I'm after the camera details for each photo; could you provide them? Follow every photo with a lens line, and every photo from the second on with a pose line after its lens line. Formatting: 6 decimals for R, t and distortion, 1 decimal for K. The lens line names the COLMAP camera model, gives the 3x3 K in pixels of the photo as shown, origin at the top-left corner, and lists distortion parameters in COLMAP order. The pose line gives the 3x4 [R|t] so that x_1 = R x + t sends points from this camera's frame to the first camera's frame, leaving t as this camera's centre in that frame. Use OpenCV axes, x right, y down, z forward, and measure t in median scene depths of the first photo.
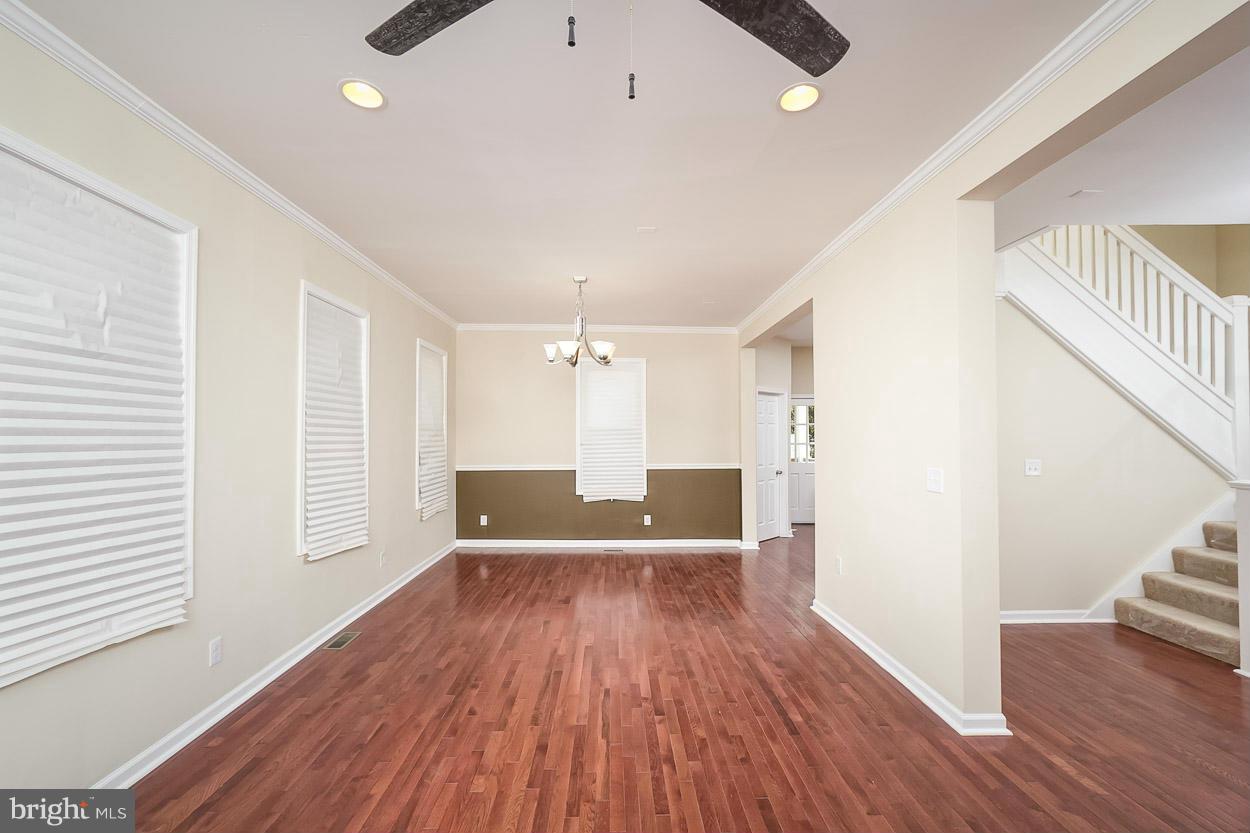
lens RADIAL K [[623.6, 0, 626.6], [0, 623.6, 443.7], [0, 0, 1]] dist [0.003104, 0.000003]
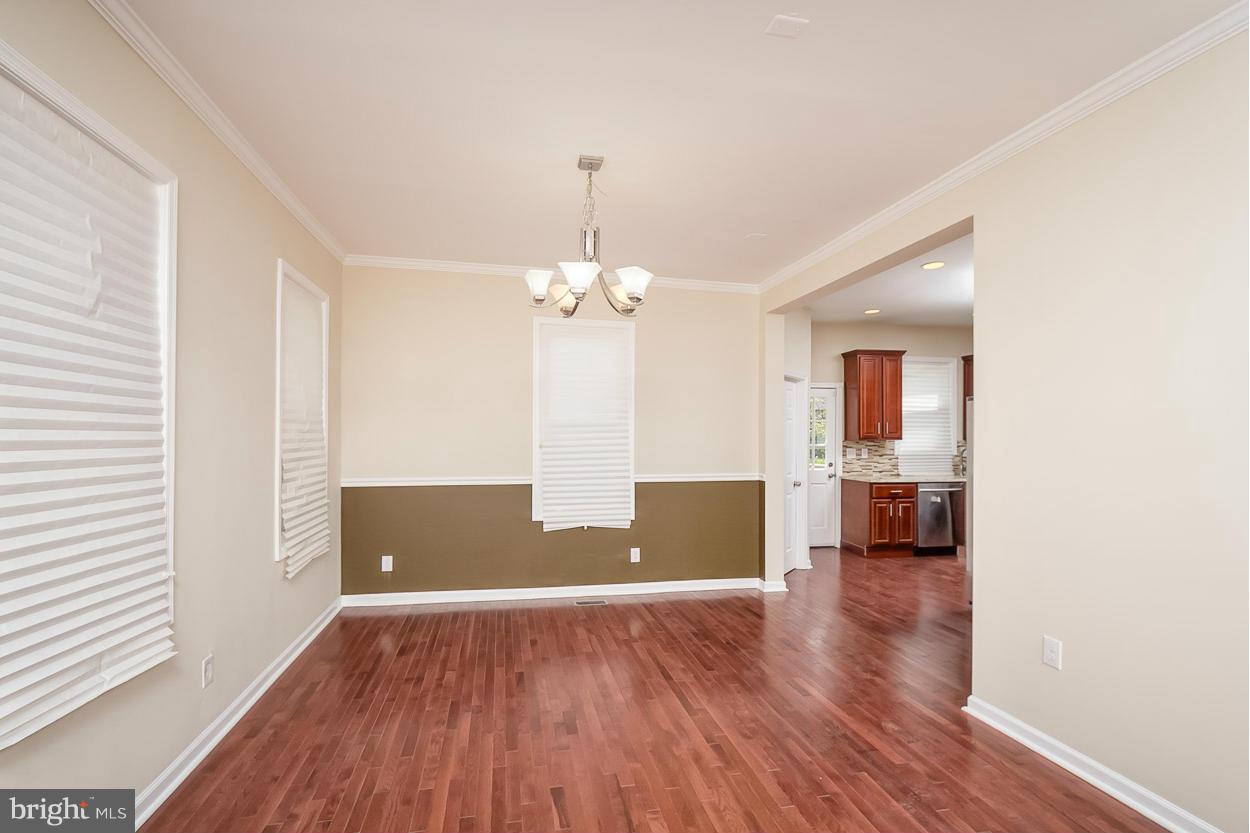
lens RADIAL K [[623.6, 0, 626.6], [0, 623.6, 443.7], [0, 0, 1]] dist [0.003104, 0.000003]
pose [[0.978597, 0.004769, 0.205732, -0.122405], [-0.005658, 0.999977, 0.003736, -0.004601], [-0.205709, -0.004820, 0.978601, 0.326068]]
